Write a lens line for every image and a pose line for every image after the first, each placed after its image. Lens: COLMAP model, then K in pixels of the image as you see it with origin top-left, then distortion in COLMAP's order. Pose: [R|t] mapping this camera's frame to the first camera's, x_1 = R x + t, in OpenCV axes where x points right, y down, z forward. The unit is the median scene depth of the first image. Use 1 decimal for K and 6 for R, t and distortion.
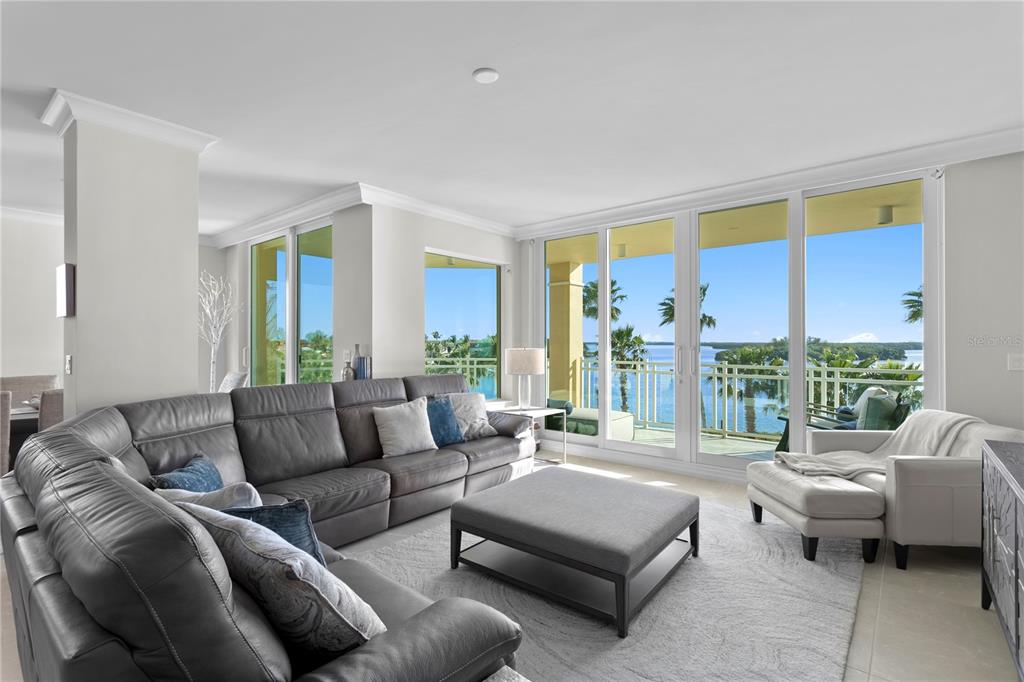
lens RADIAL K [[487.4, 0, 518.1], [0, 487.4, 337.0], [0, 0, 1]] dist [0.026069, -0.001791]
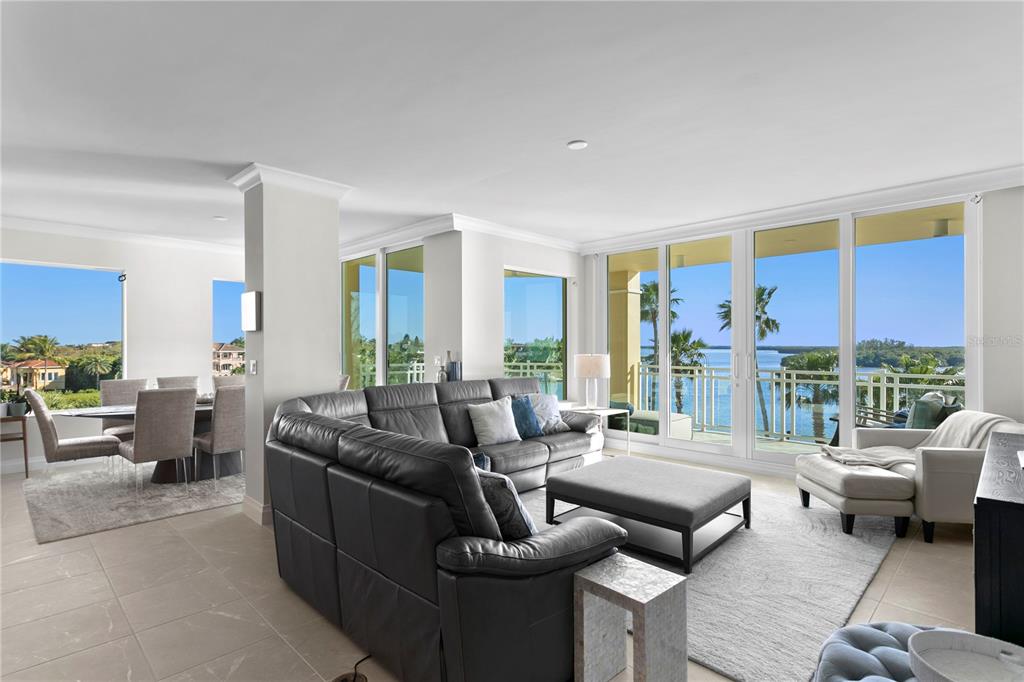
lens RADIAL K [[487.4, 0, 519.7], [0, 487.4, 346.3], [0, 0, 1]] dist [0.026069, -0.001791]
pose [[0.994525, -0.000428, -0.104502, -0.048971], [0.001523, 0.999945, 0.010406, -0.010456], [0.104492, -0.010508, 0.994470, -0.178279]]
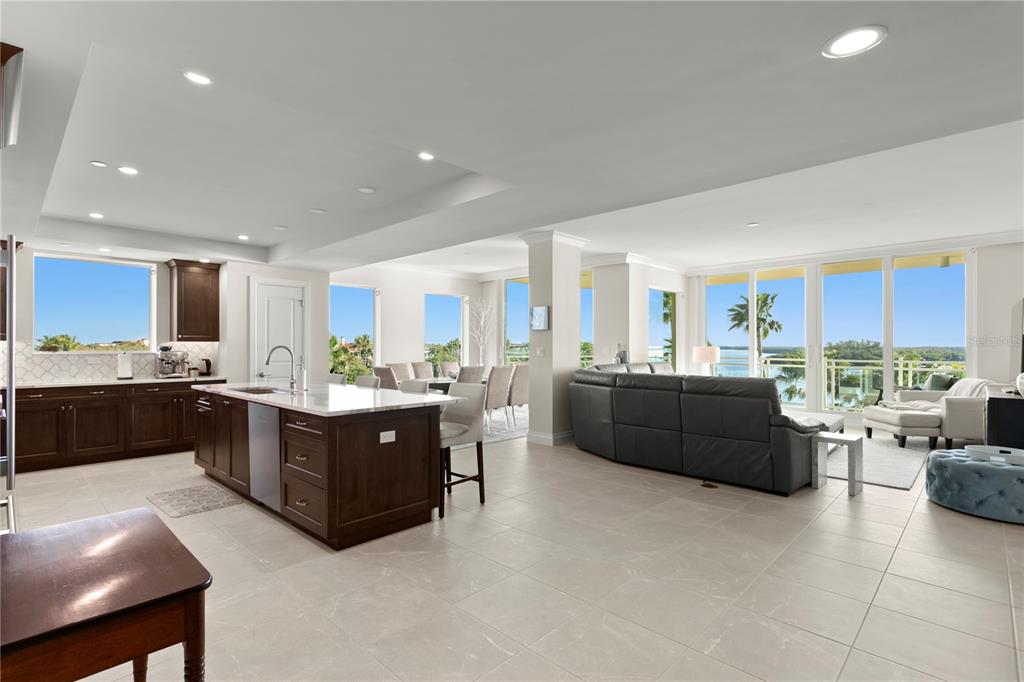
lens RADIAL K [[487.4, 0, 529.6], [0, 487.4, 343.6], [0, 0, 1]] dist [0.026069, -0.001791]
pose [[0.997898, 0.000197, -0.064799, -0.544119], [0.000097, 0.999990, 0.004542, 0.004922], [0.064799, -0.004538, 0.997888, -0.763188]]
